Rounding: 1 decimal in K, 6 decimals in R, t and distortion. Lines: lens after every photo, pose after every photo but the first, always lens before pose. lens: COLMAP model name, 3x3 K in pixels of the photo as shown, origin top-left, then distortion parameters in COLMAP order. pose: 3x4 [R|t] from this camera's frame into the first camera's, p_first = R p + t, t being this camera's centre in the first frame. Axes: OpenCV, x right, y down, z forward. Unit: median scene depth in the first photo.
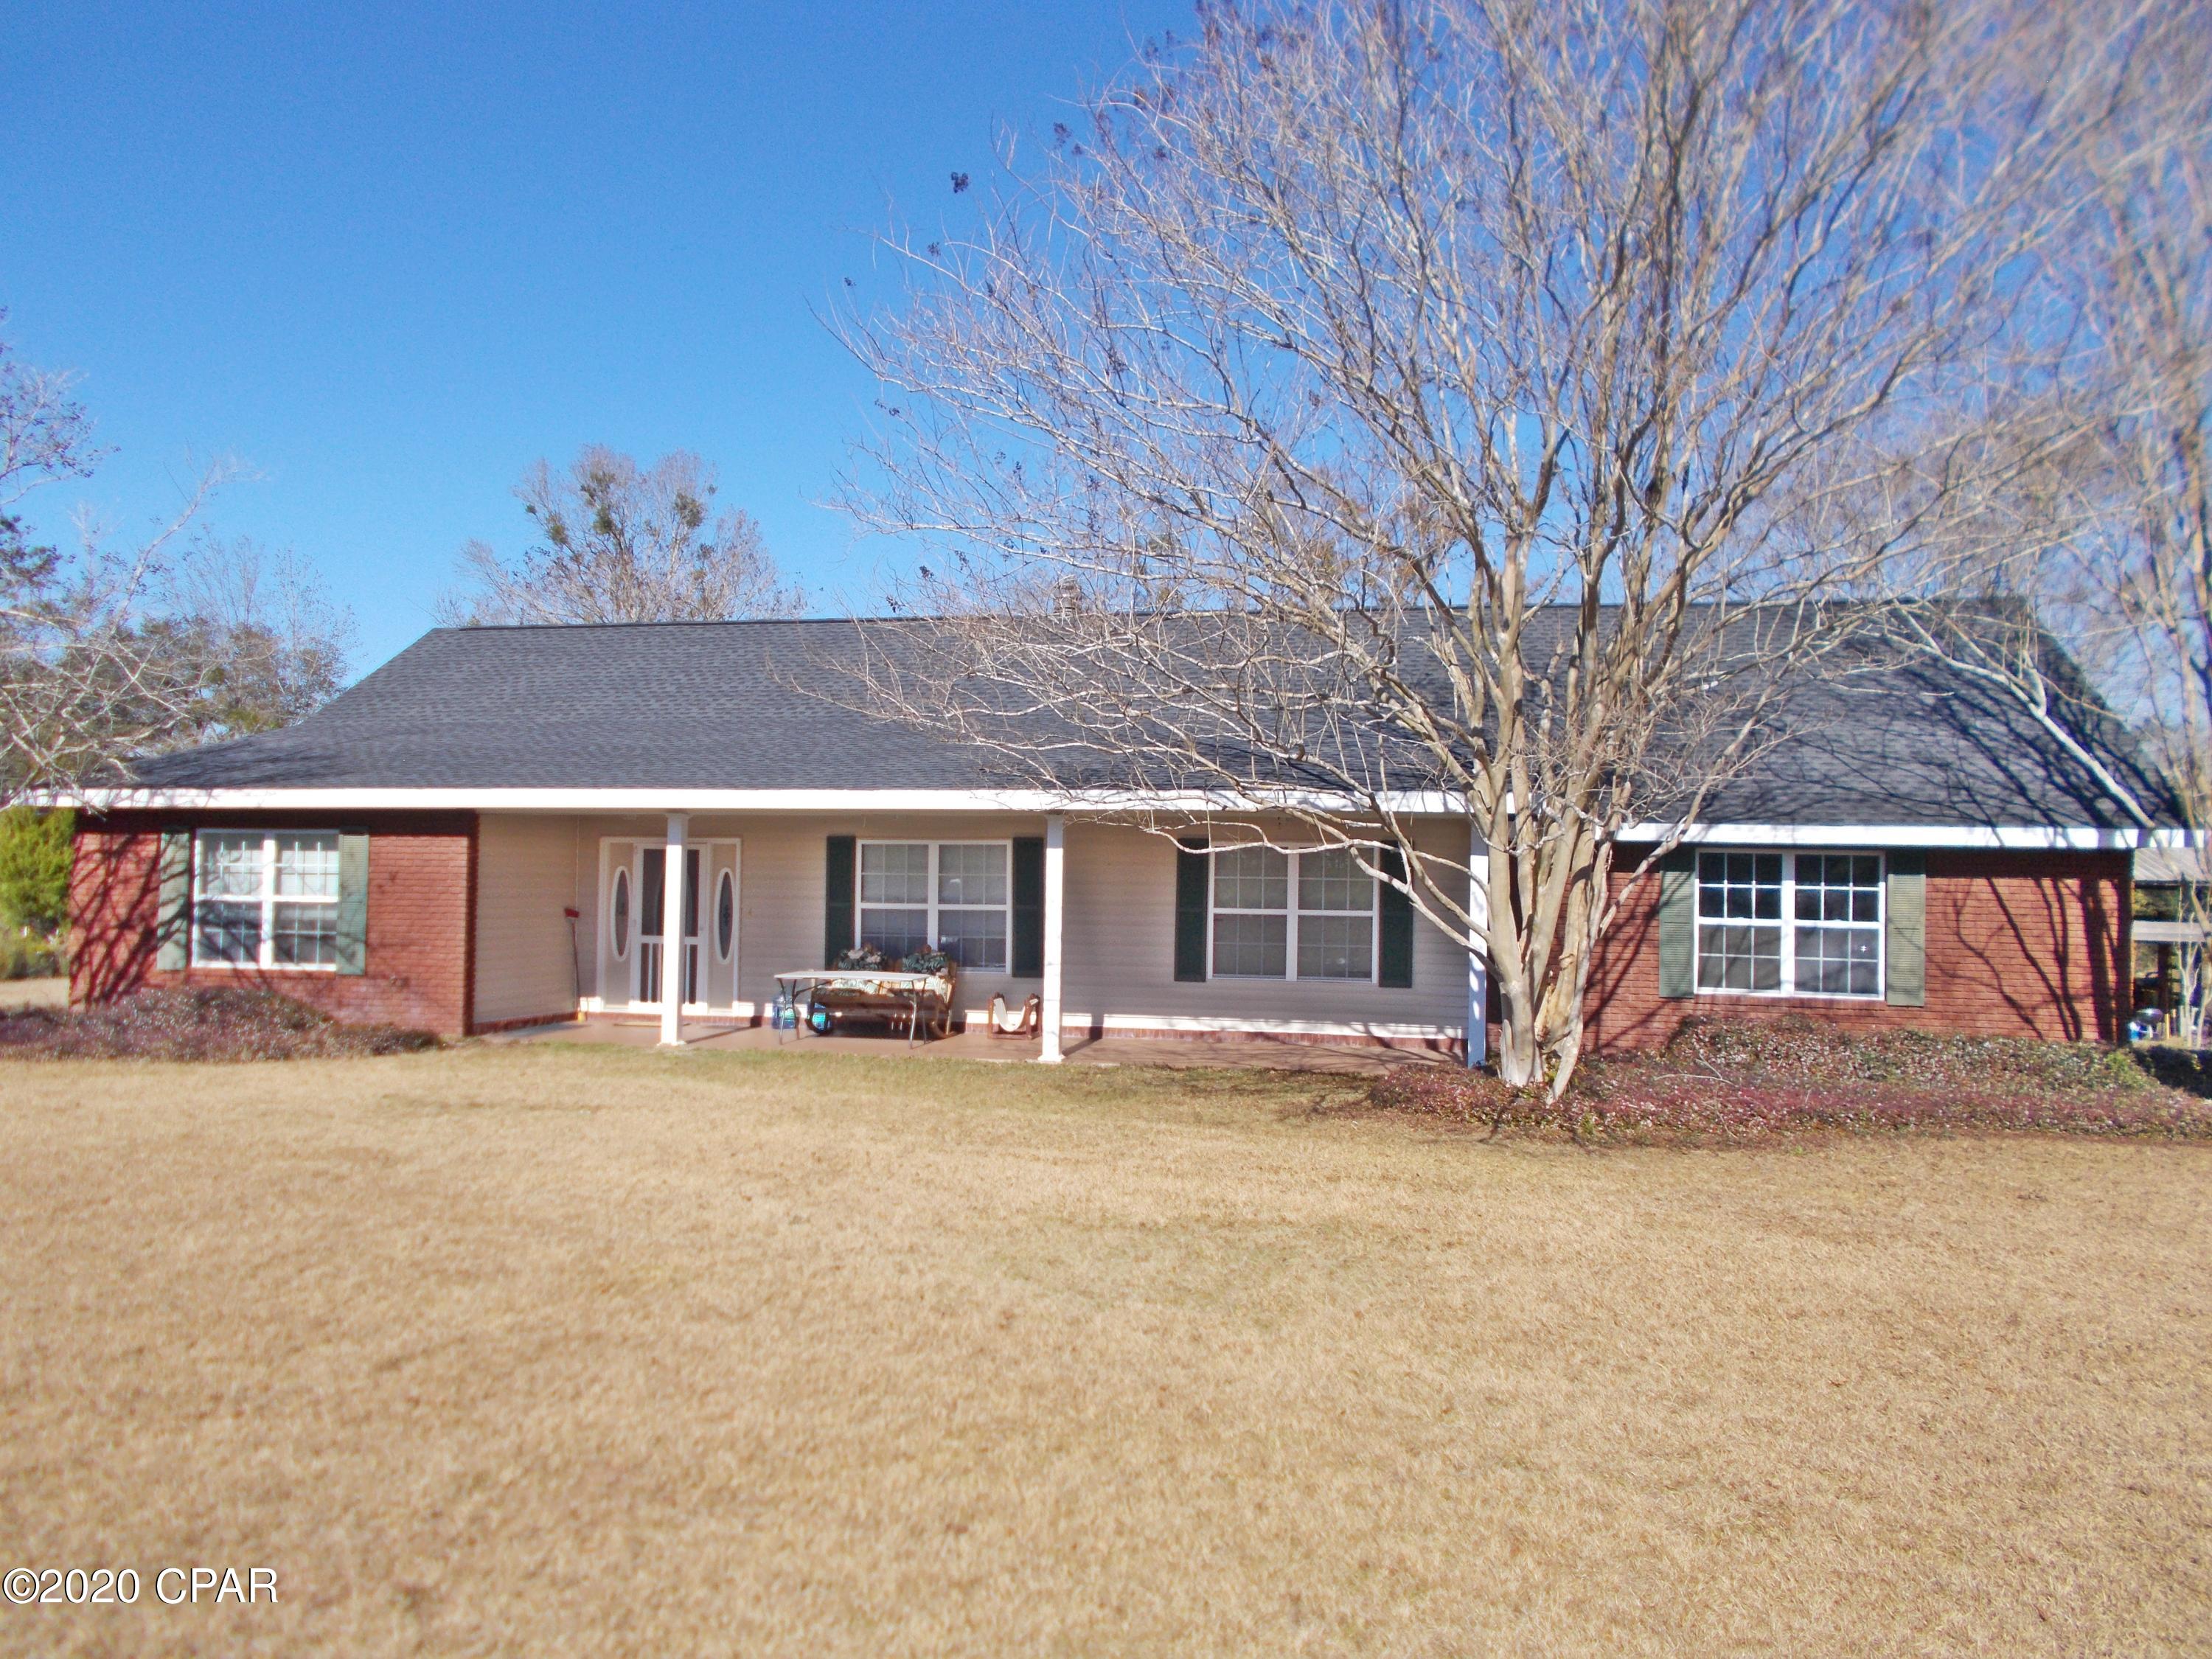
lens RADIAL K [[1701.1, 0, 1104.2], [0, 1701.1, 831.3], [0, 0, 1]] dist [0.008752, -0.012982]
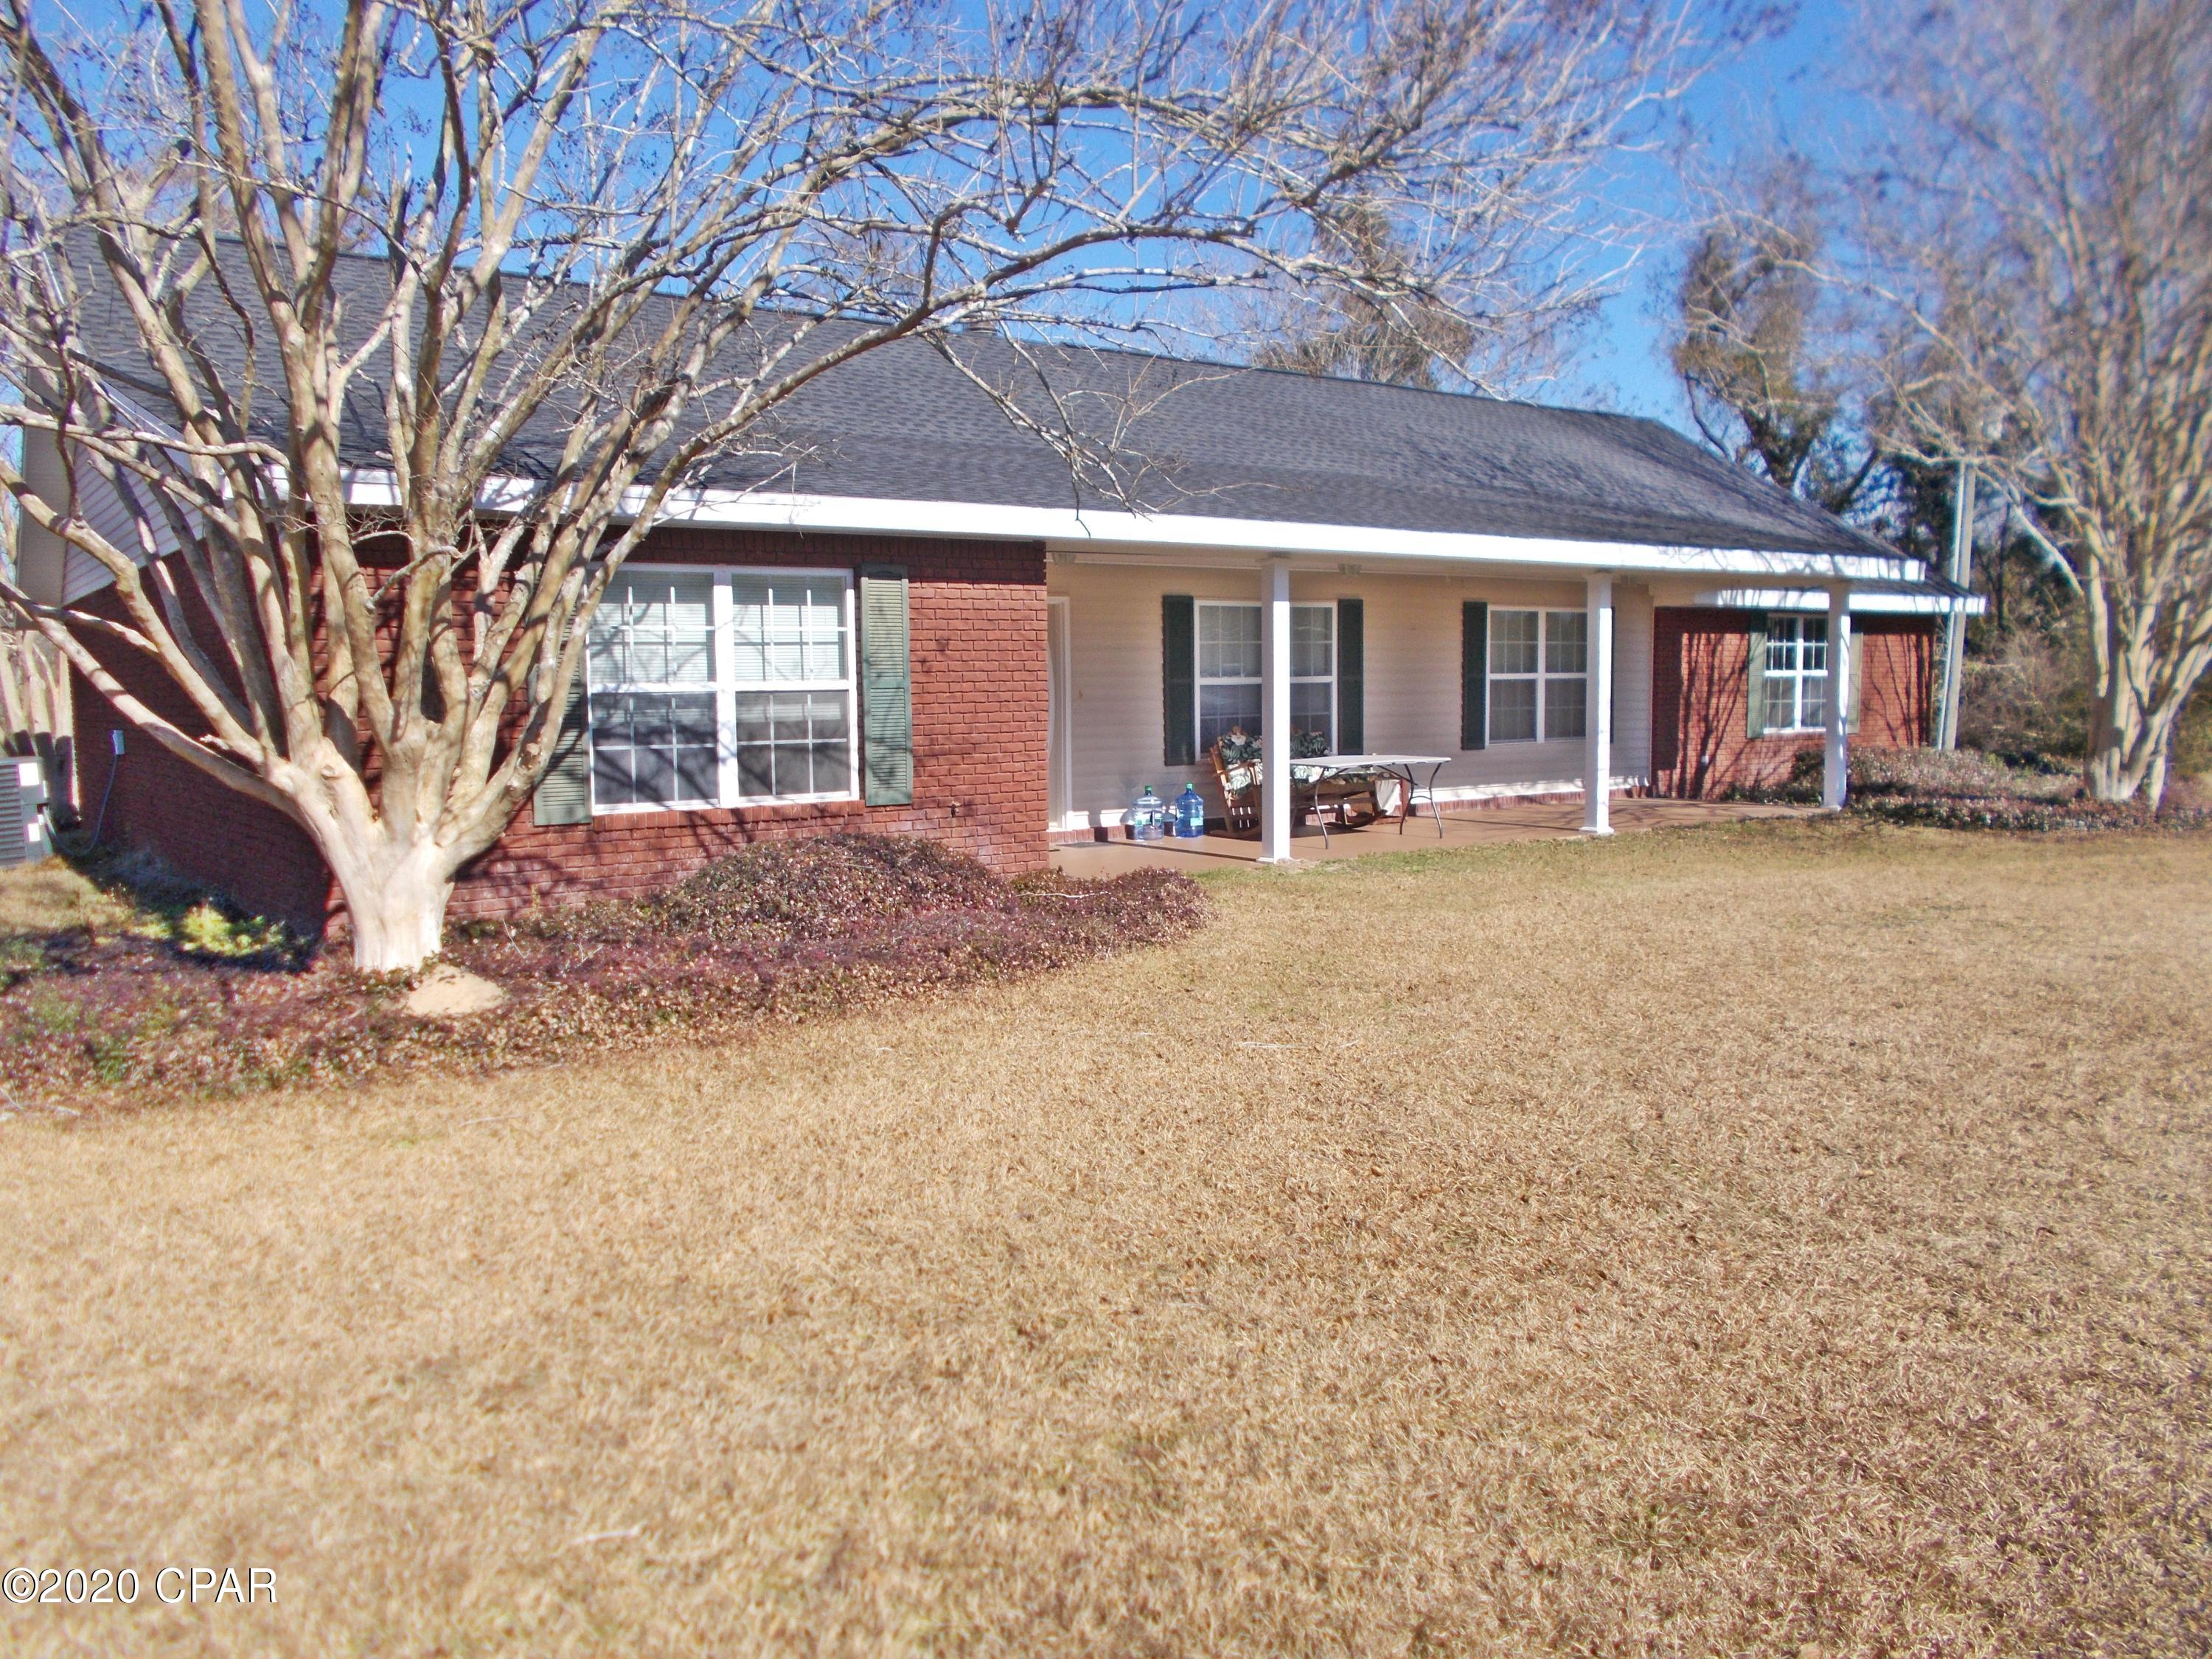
lens RADIAL K [[1701.1, 0, 1107.8], [0, 1701.1, 836.9], [0, 0, 1]] dist [0.008752, -0.012982]
pose [[0.664821, -0.090792, 0.741464, -0.854248], [0.003345, 0.992938, 0.118586, 0.022379], [-0.746995, -0.076359, 0.660430, 0.528557]]
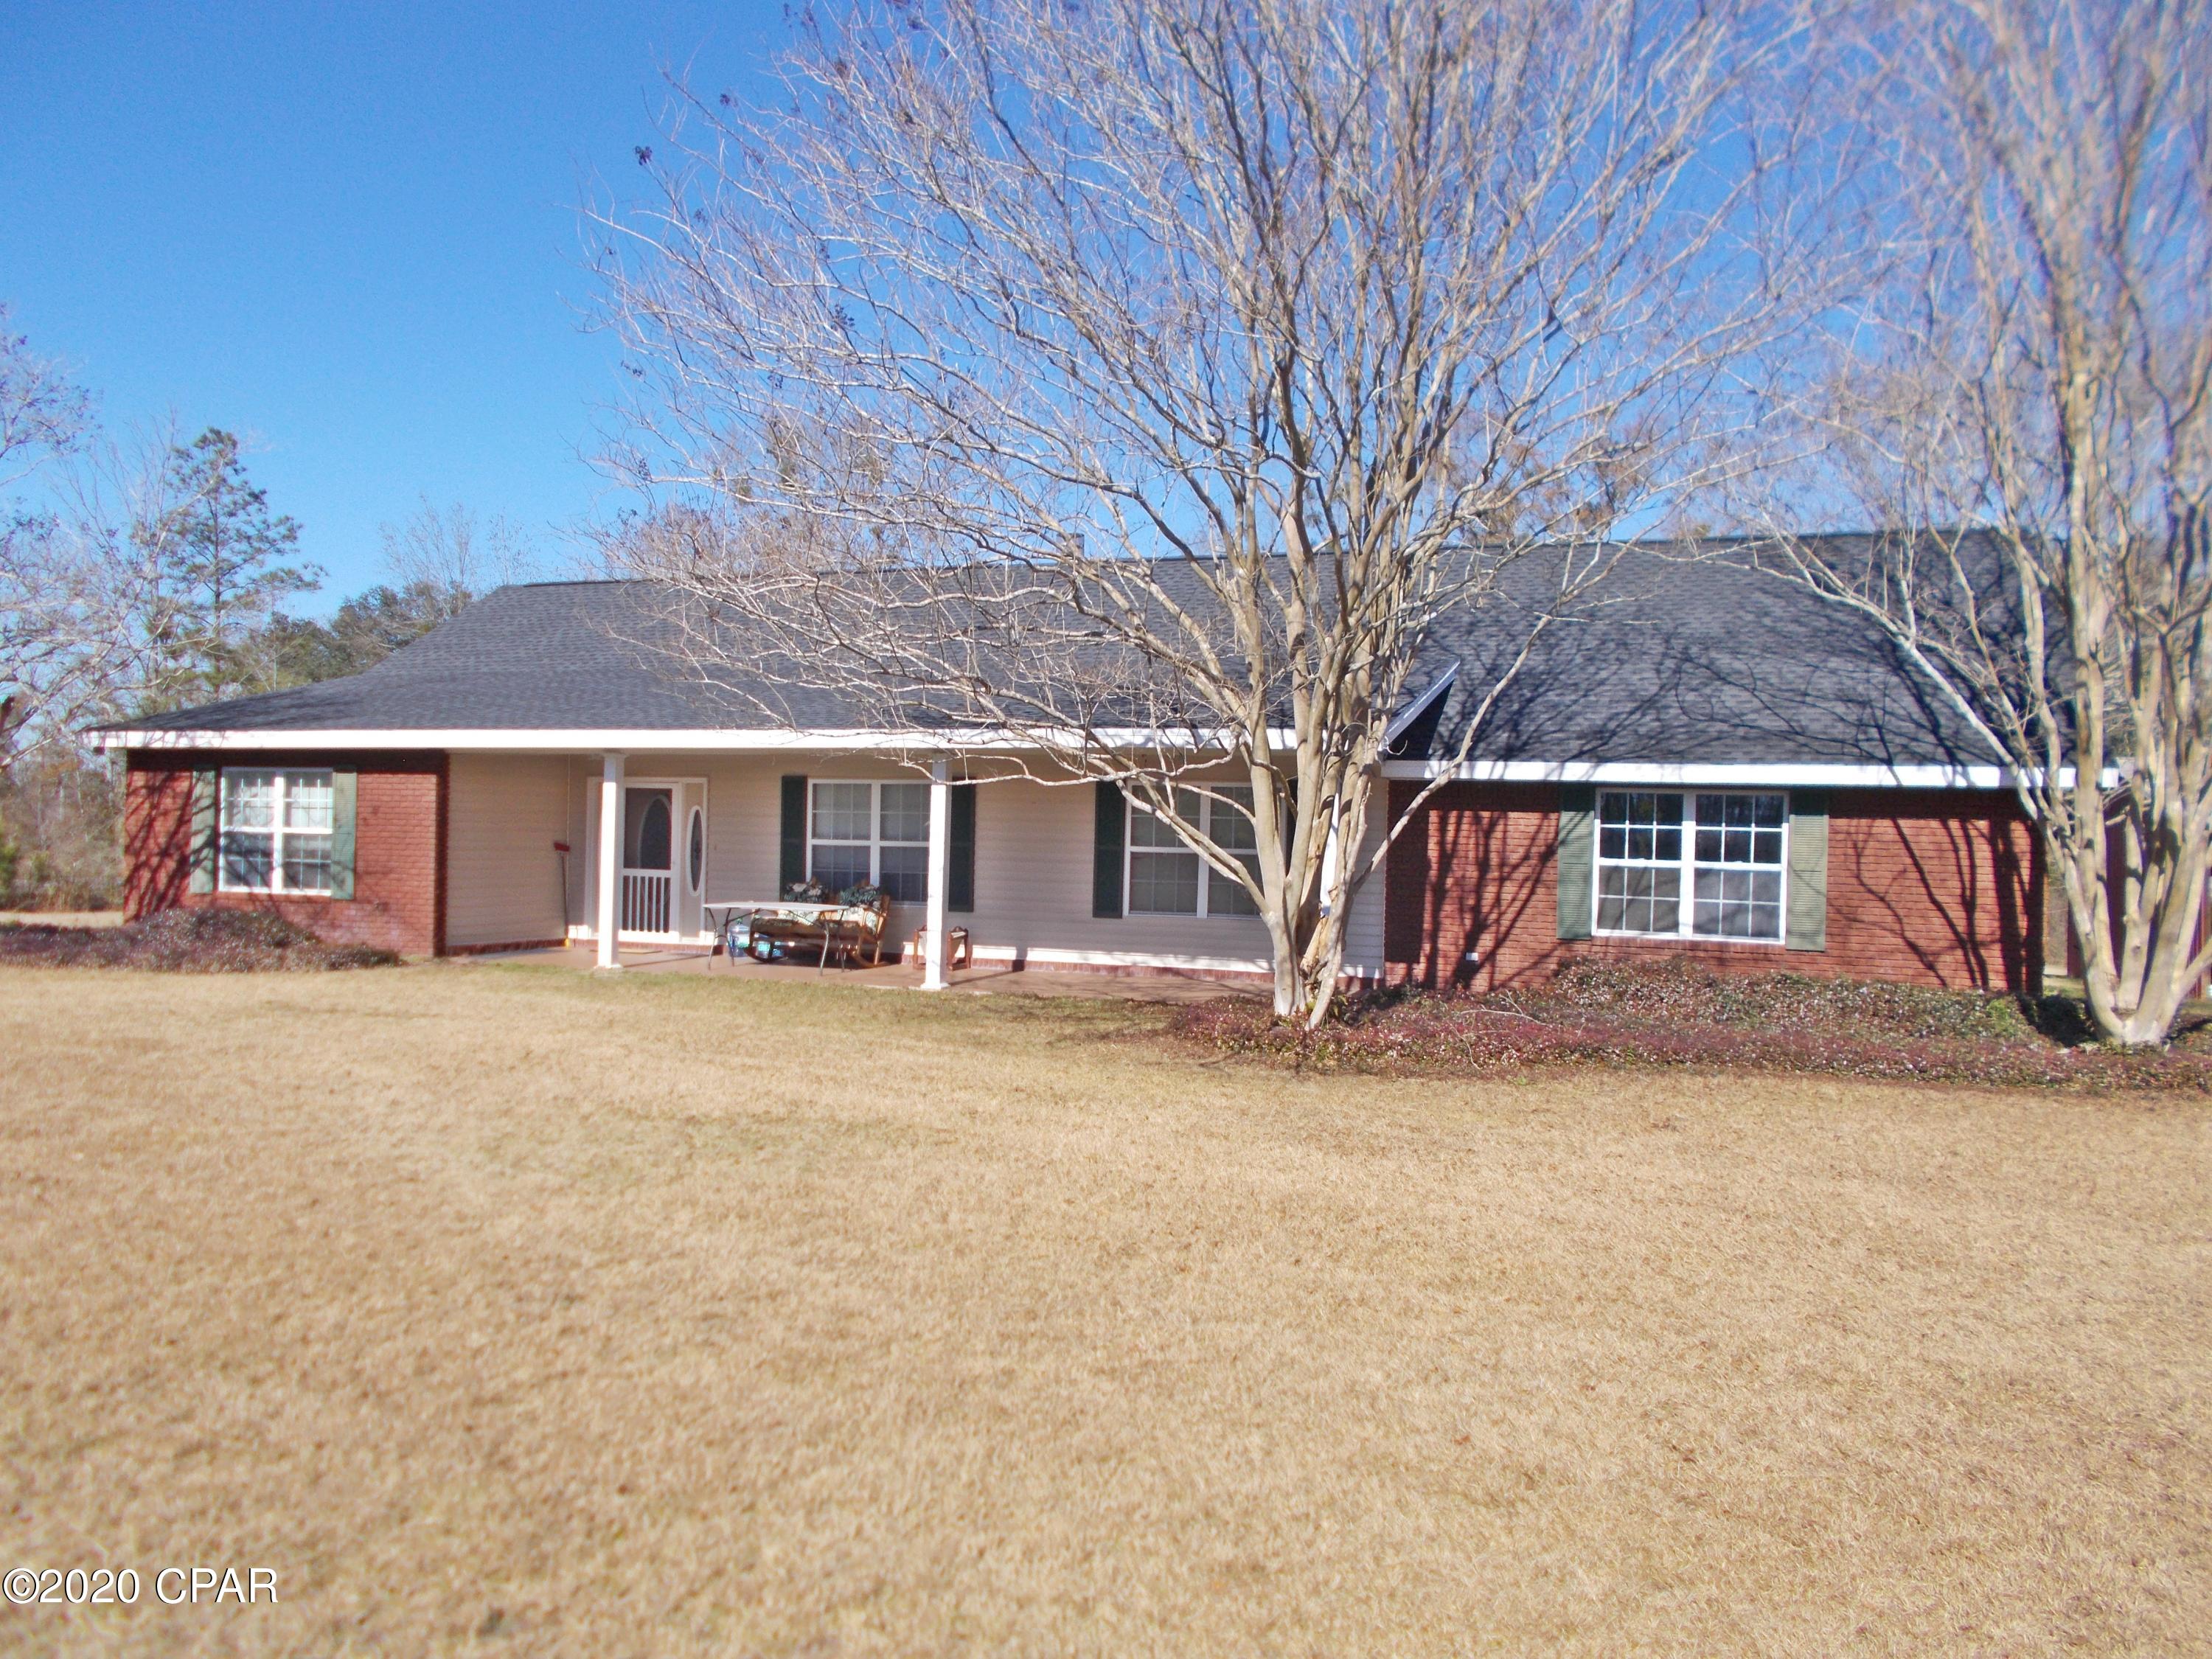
lens RADIAL K [[1701.1, 0, 1105.5], [0, 1701.1, 823.0], [0, 0, 1]] dist [0.008752, -0.012982]
pose [[0.988942, 0.005805, -0.148192, 0.209900], [-0.002466, 0.999739, 0.022704, 0.008462], [0.148285, -0.022088, 0.988698, -0.016185]]
